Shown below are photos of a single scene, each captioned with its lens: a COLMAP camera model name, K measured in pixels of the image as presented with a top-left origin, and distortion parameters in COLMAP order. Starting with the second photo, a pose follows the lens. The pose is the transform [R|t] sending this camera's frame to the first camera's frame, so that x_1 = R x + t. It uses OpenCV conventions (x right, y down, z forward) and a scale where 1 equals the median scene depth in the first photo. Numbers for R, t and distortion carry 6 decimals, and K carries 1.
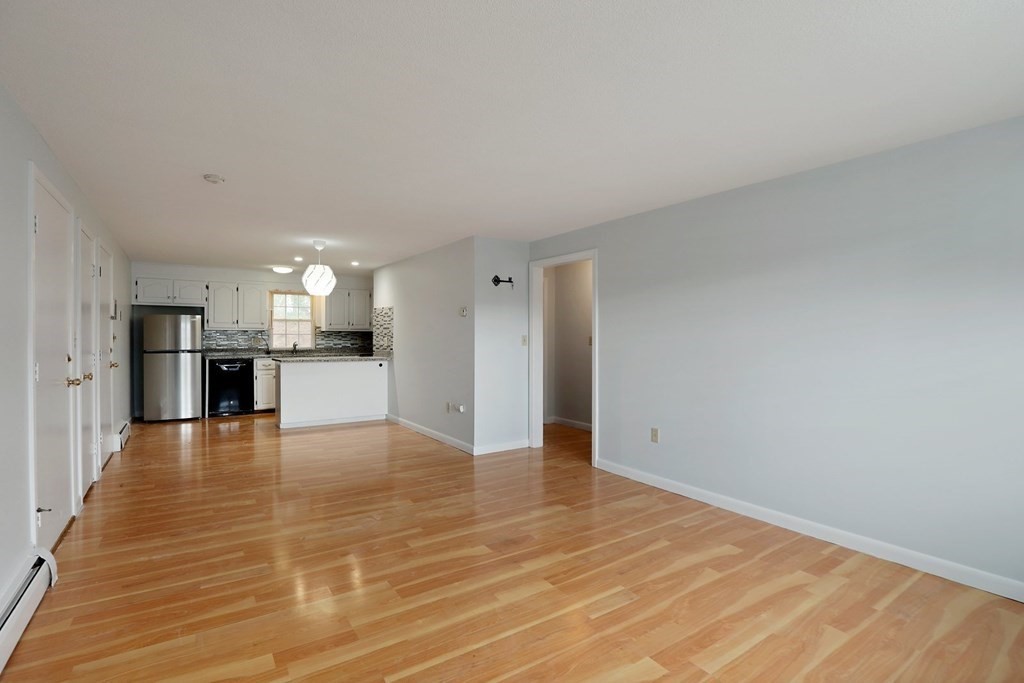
lens RADIAL K [[486.7, 0, 511.5], [0, 486.7, 338.2], [0, 0, 1]] dist [-0.021921, 0.000981]
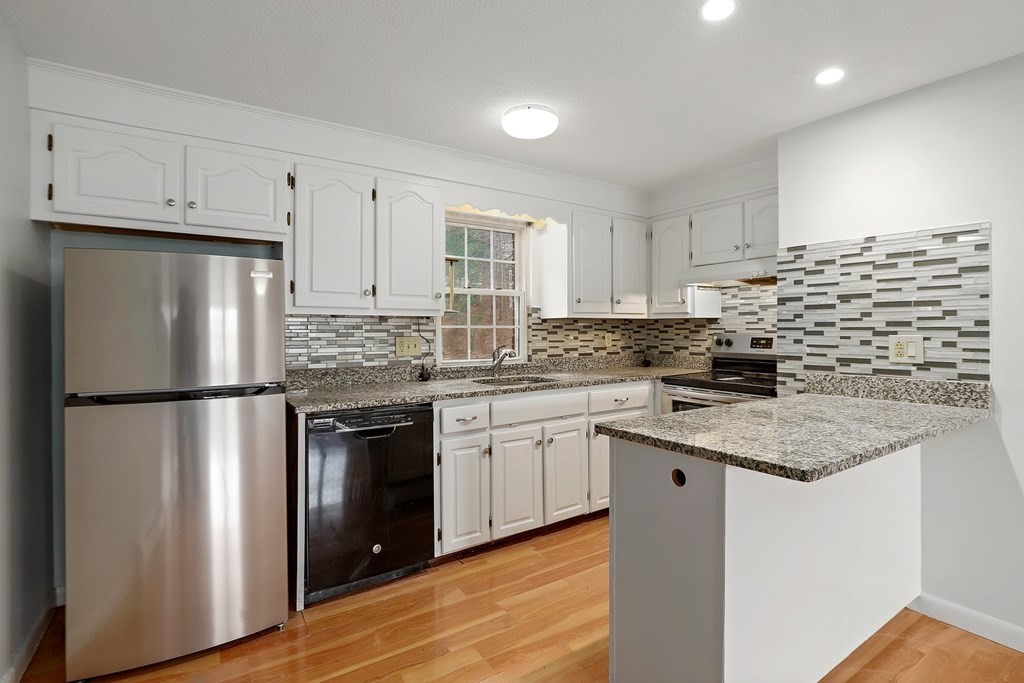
lens RADIAL K [[490.9, 0, 513.7], [0, 490.9, 328.9], [0, 0, 1]] dist [-0.014339, 0.000318]
pose [[0.999887, -0.006092, -0.013772, -0.573519], [0.006040, 0.999974, -0.003833, -0.006150], [0.013795, 0.003750, 0.999898, 0.811839]]
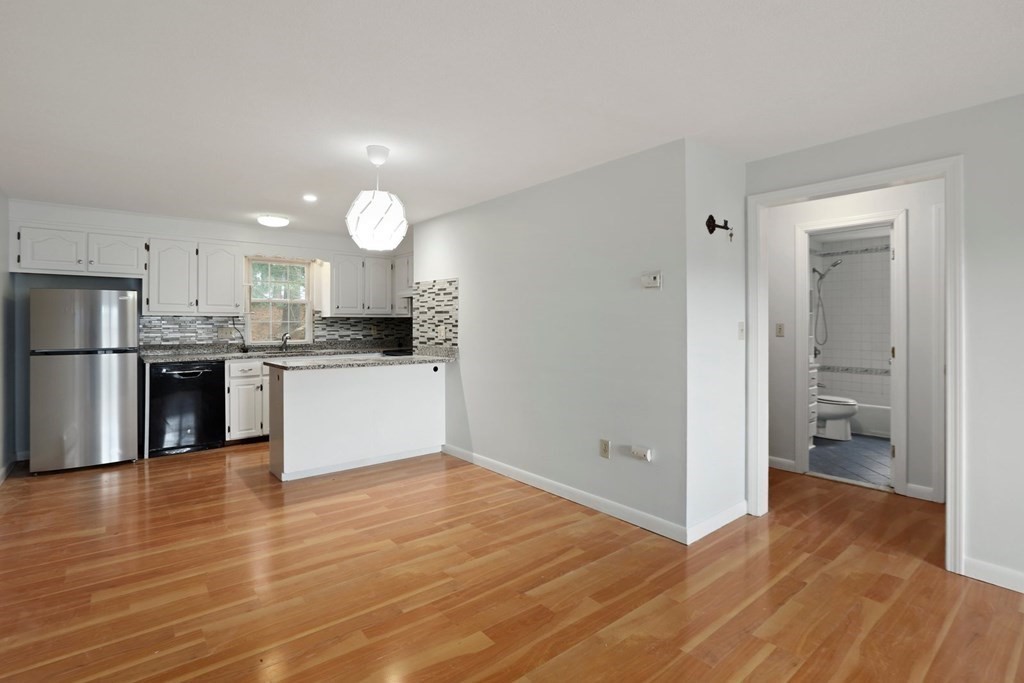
lens RADIAL K [[494.6, 0, 514.6], [0, 494.6, 321.0], [0, 0, 1]] dist [-0.011955, 0.001143]
pose [[0.995390, -0.003043, 0.095867, -0.260935], [0.003933, 0.999951, -0.009105, -0.002393], [-0.095834, 0.009440, 0.995353, 0.385032]]
